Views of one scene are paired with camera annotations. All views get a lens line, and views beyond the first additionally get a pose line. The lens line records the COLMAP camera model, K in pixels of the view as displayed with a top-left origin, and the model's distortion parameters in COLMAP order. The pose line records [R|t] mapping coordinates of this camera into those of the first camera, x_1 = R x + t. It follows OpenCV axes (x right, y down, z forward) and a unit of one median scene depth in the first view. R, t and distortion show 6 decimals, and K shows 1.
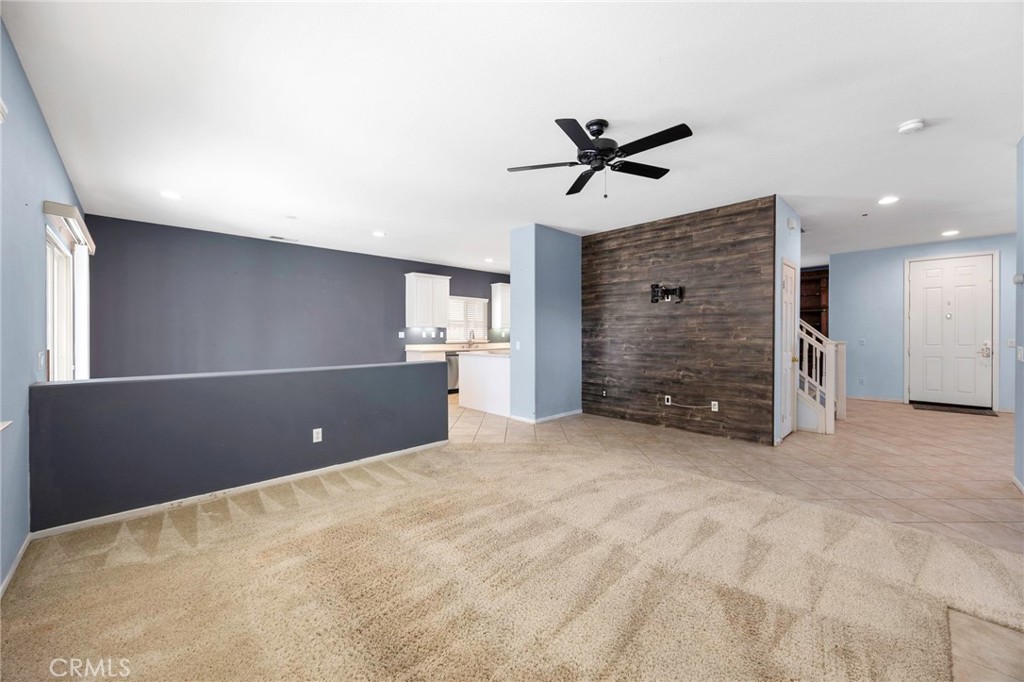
lens RADIAL K [[398.5, 0, 510.9], [0, 398.5, 333.8], [0, 0, 1]] dist [-0.000544, -0.000202]
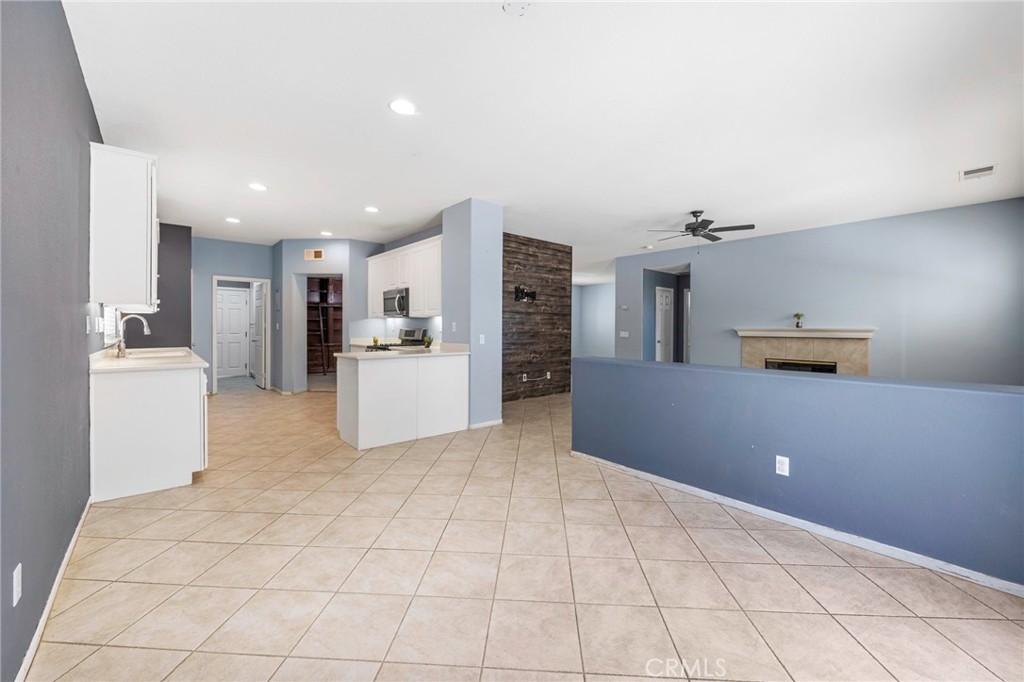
lens RADIAL K [[398.5, 0, 510.9], [0, 398.5, 333.8], [0, 0, 1]] dist [-0.000544, -0.000202]
pose [[0.037307, -0.009061, 0.999263, -0.928402], [0.000187, 0.999959, 0.009061, 0.012974], [-0.999304, -0.000151, 0.037307, 1.029537]]
